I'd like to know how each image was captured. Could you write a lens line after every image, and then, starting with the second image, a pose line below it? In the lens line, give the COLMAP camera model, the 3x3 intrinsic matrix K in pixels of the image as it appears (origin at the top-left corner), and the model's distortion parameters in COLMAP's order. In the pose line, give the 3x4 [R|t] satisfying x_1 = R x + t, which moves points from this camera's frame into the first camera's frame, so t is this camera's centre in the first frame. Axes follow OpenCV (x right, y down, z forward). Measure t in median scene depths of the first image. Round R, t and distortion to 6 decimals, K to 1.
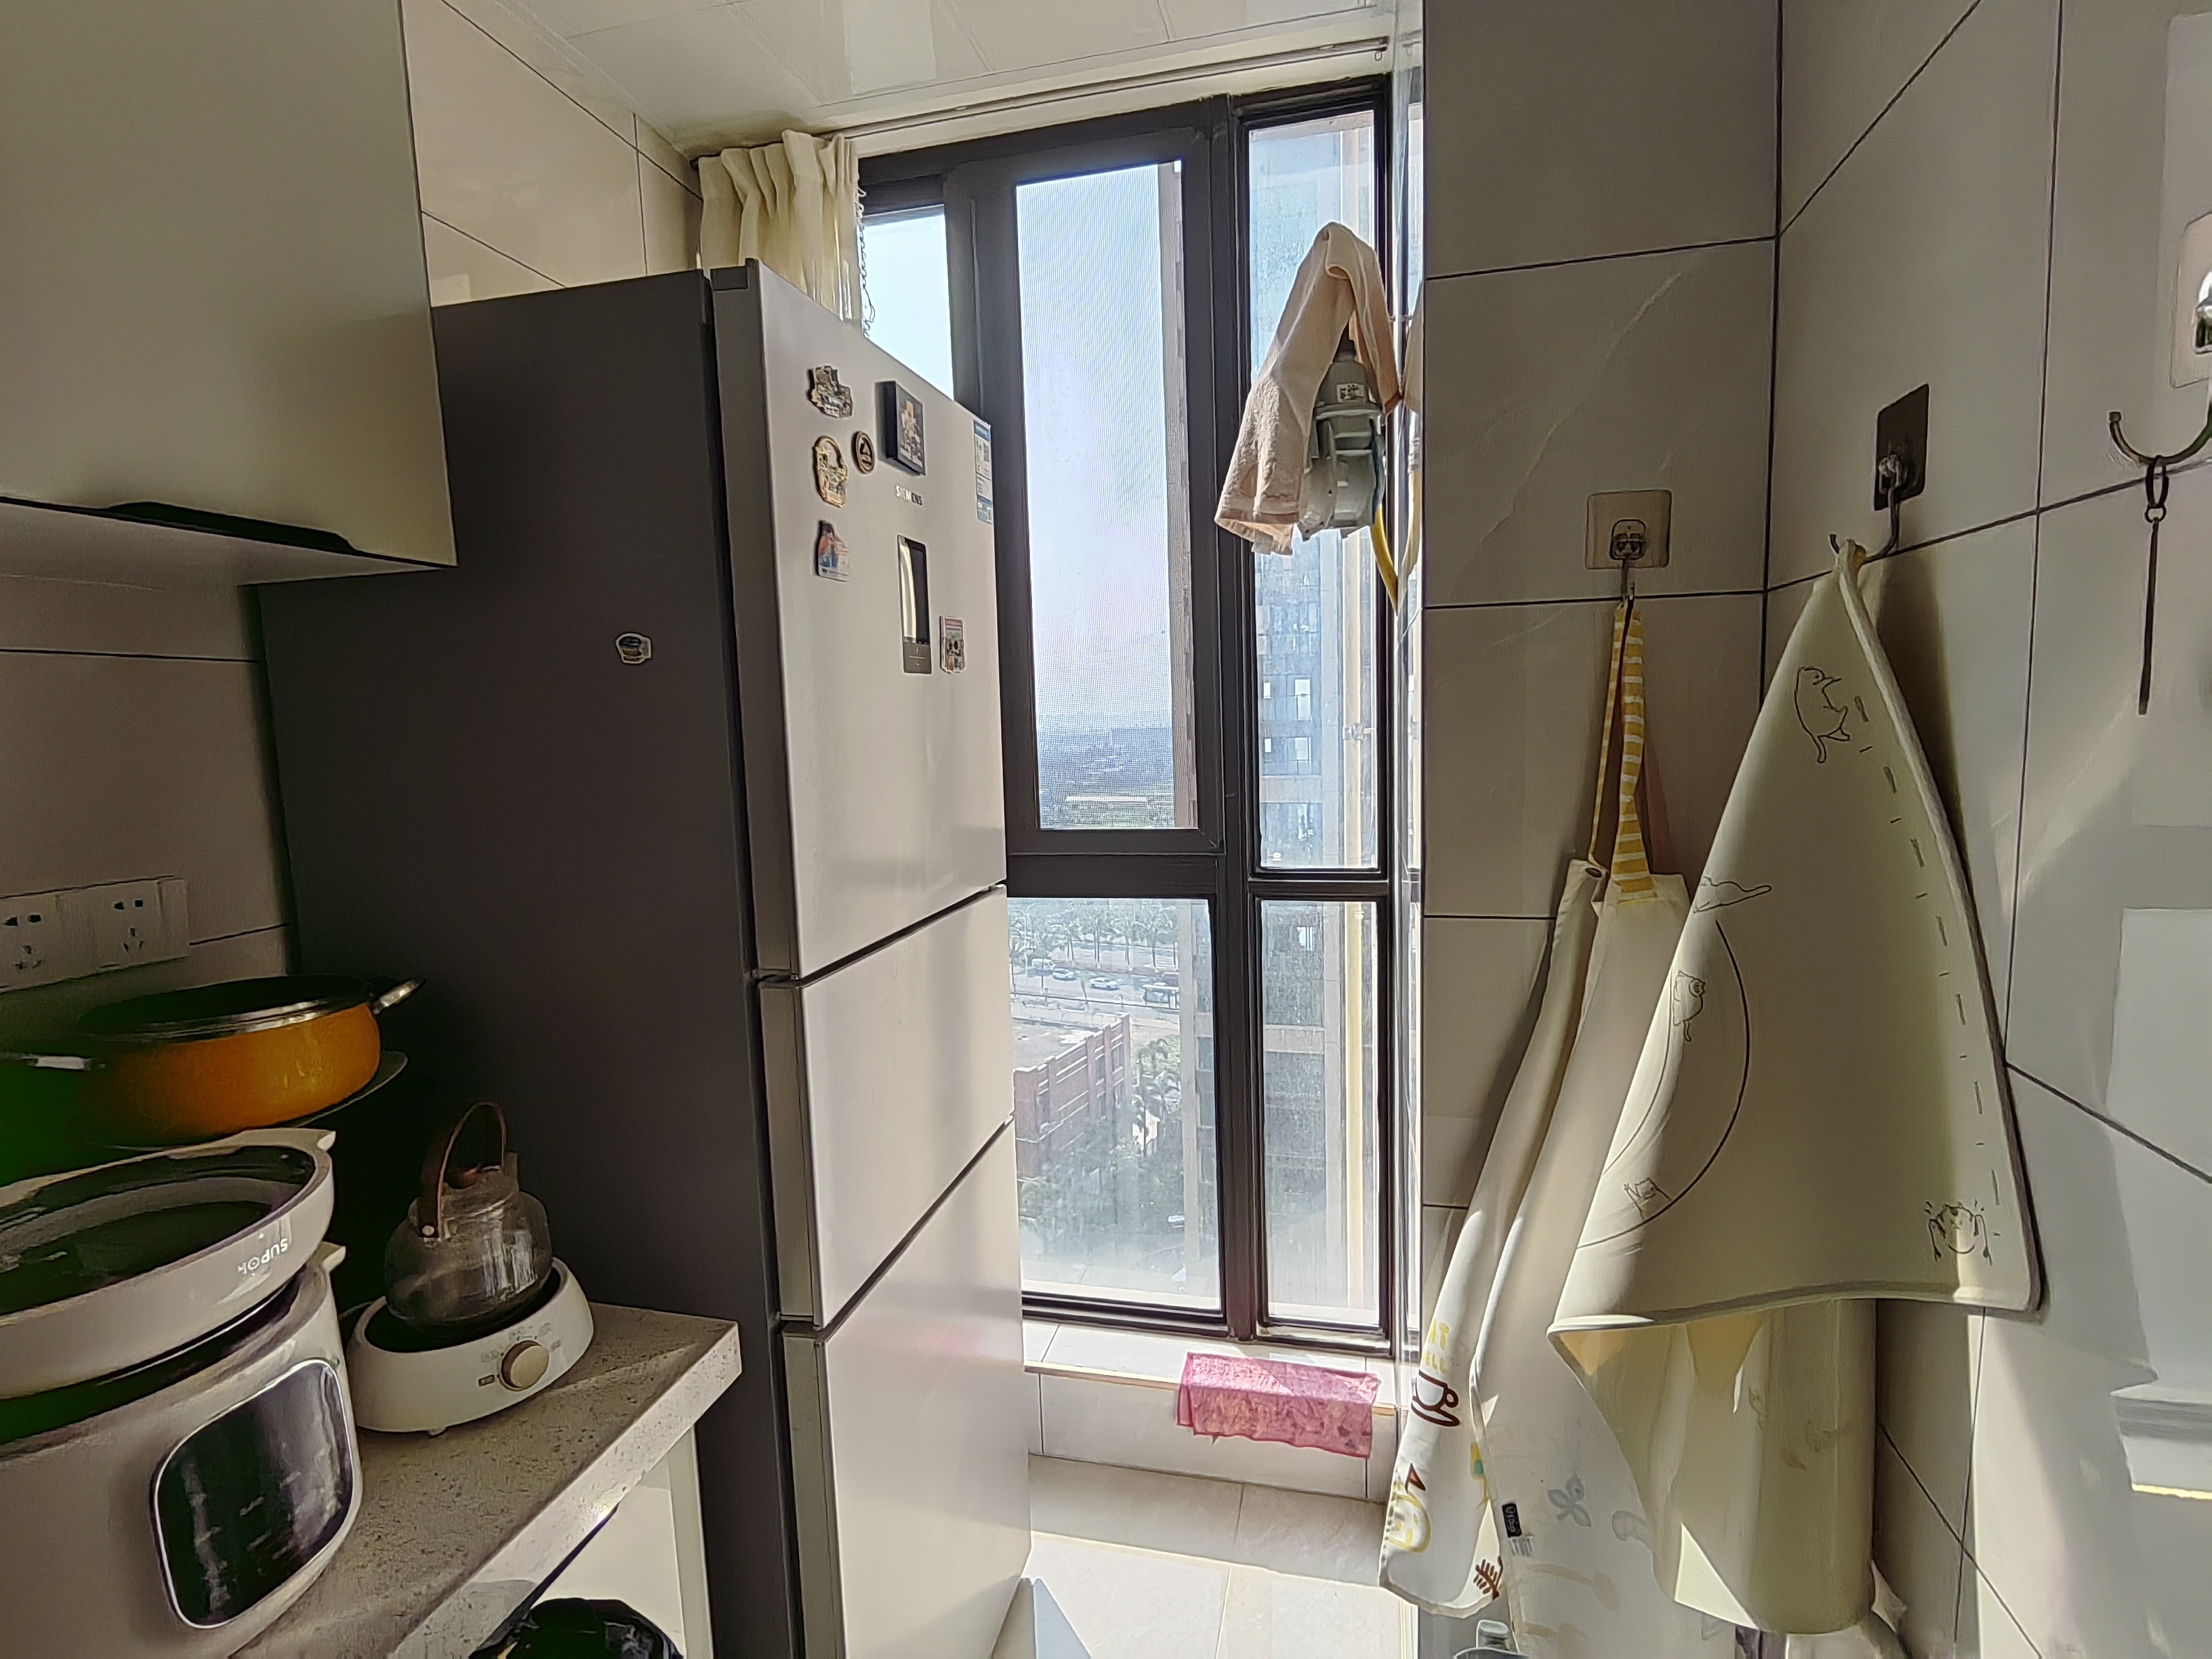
lens RADIAL K [[1047.8, 0, 1114.0], [0, 1047.8, 832.3], [0, 0, 1]] dist [-0.009278, -0.002019]
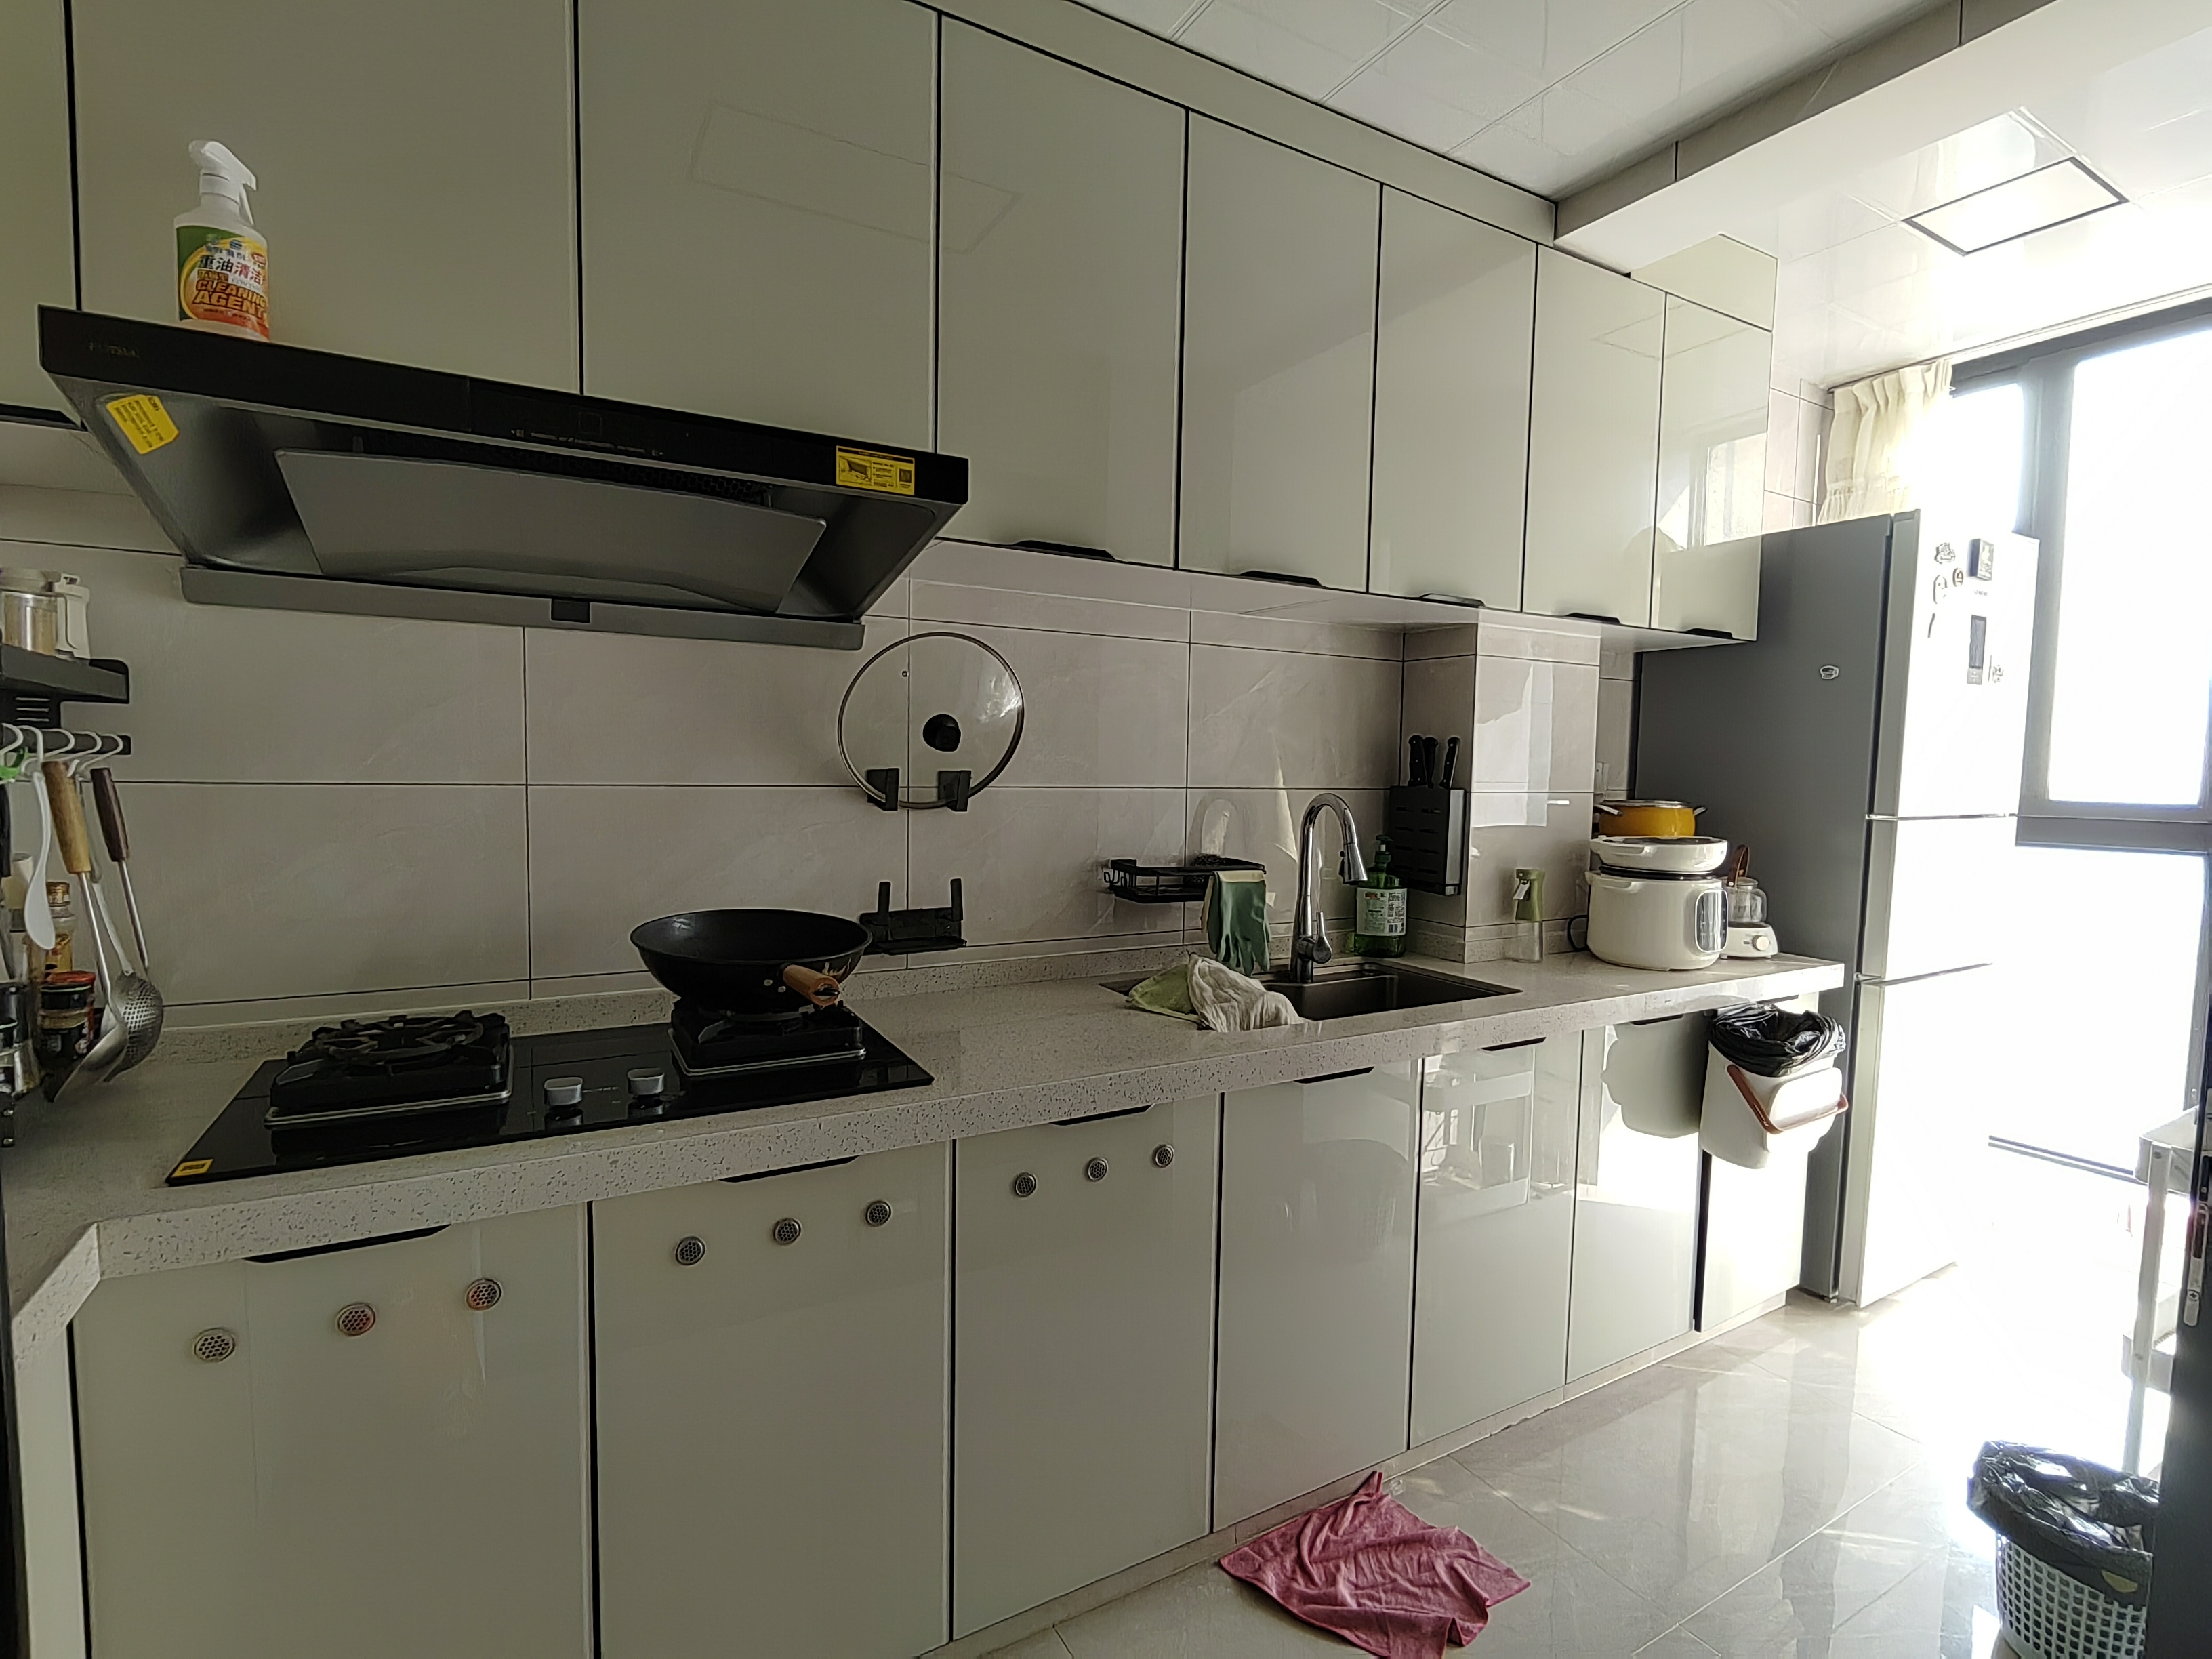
lens RADIAL K [[1047.8, 0, 1114.0], [0, 1047.8, 832.3], [0, 0, 1]] dist [-0.009278, -0.002019]
pose [[0.681953, 0.092654, -0.725503, 0.147678], [-0.120125, 0.992662, 0.013859, 0.285329], [0.721464, 0.077700, 0.688079, -1.455436]]
